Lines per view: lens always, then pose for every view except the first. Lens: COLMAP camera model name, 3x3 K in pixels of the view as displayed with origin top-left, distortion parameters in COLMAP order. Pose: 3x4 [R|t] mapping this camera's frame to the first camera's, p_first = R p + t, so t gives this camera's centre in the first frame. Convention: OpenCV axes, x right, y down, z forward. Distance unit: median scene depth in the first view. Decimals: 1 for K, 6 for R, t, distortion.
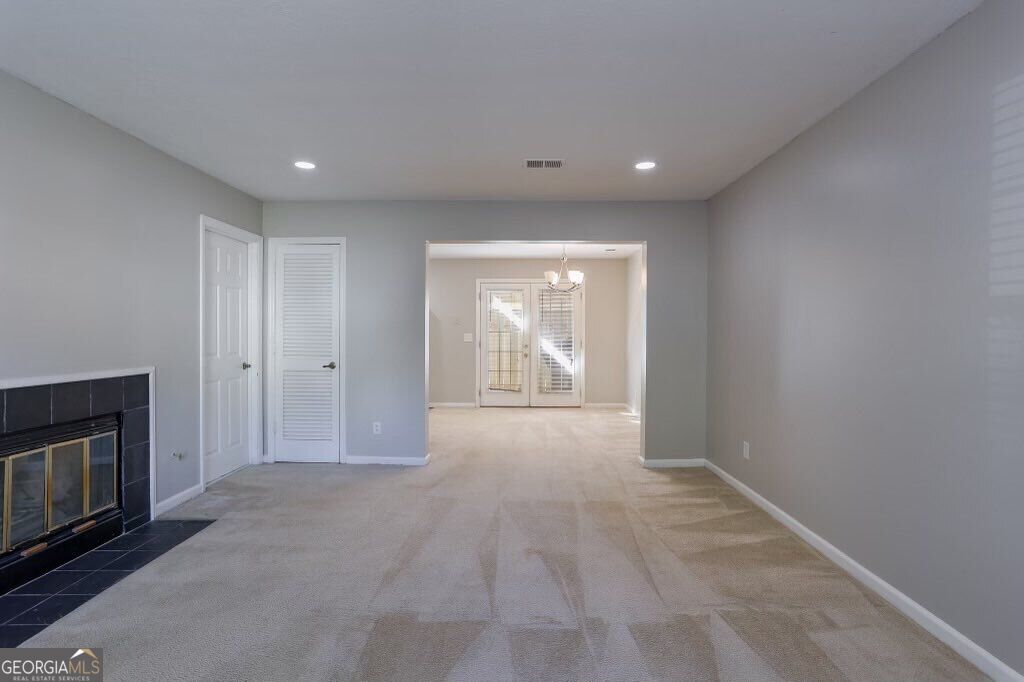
lens RADIAL K [[499.9, 0, 512.0], [0, 499.9, 336.7], [0, 0, 1]] dist [-0.059086, 0.034265]
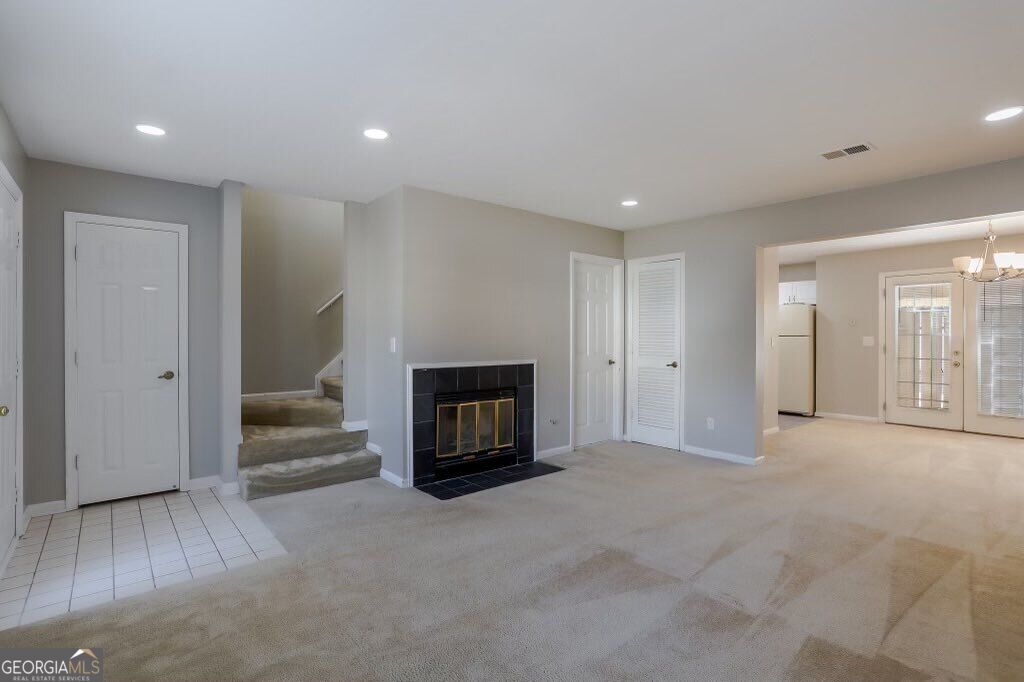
lens RADIAL K [[499.9, 0, 512.0], [0, 499.9, 336.7], [0, 0, 1]] dist [-0.059086, 0.034265]
pose [[0.652608, -0.000676, -0.757696, 0.308452], [-0.003824, 0.999984, -0.004186, -0.000893], [0.757686, 0.005629, 0.652595, -0.046313]]
